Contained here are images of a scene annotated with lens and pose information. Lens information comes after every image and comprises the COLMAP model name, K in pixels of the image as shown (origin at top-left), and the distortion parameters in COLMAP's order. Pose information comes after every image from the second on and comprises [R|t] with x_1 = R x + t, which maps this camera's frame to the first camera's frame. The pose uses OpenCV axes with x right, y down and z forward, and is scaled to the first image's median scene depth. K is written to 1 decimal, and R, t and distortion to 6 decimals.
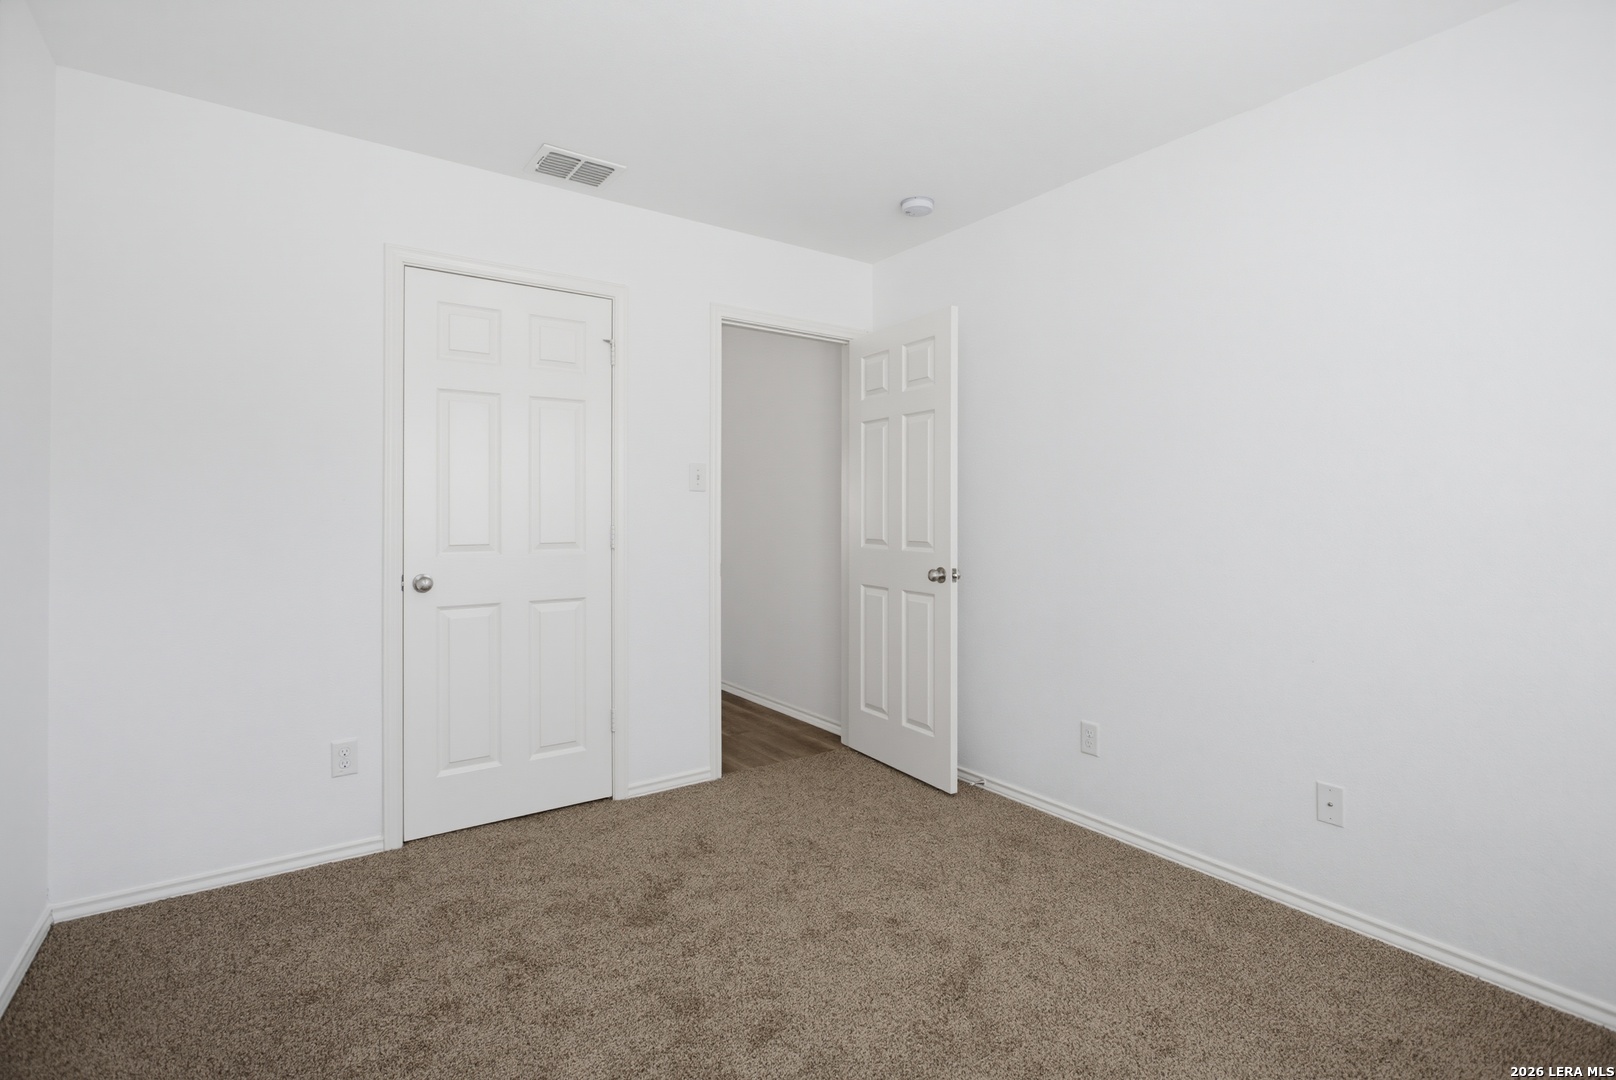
lens RADIAL K [[757.8, 0, 783.0], [0, 757.8, 511.2], [0, 0, 1]] dist [-0.010171, 0.003173]
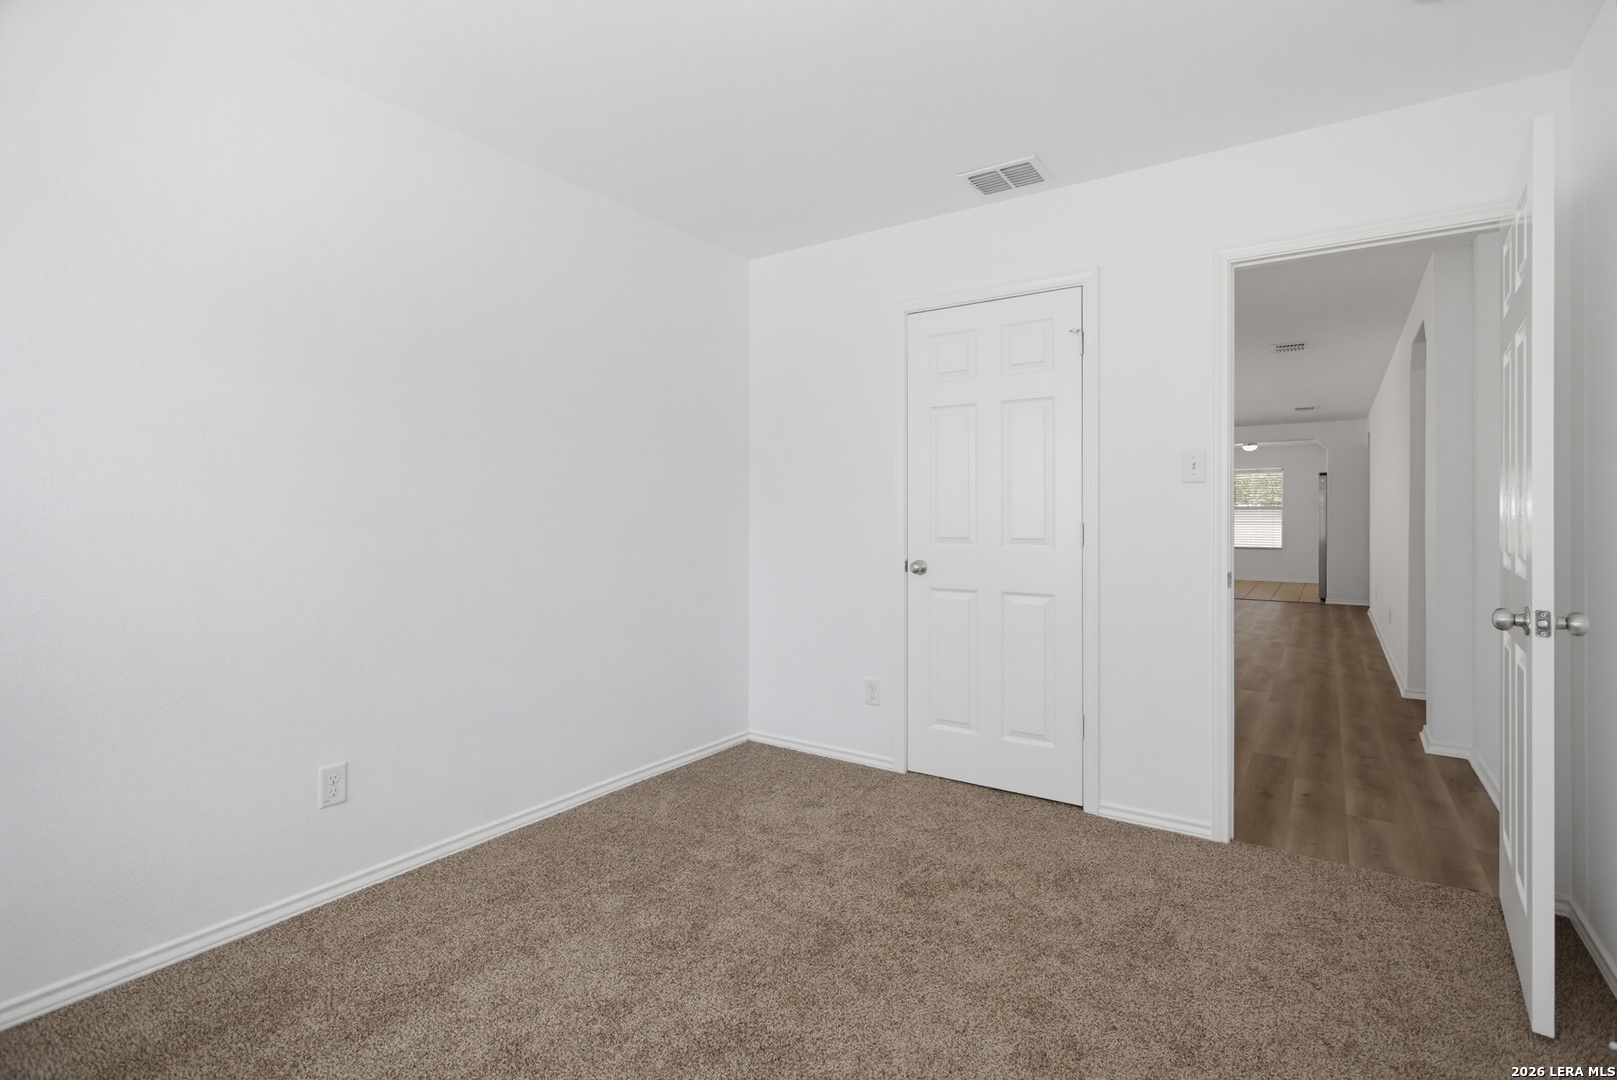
lens RADIAL K [[758.3, 0, 835.0], [0, 758.3, 512.2], [0, 0, 1]] dist [-0.010171, 0.003173]
pose [[0.381254, -0.001192, -0.924469, 0.587249], [0.006976, 0.999974, 0.001587, 0.002006], [0.924444, -0.007055, 0.381253, 0.380333]]
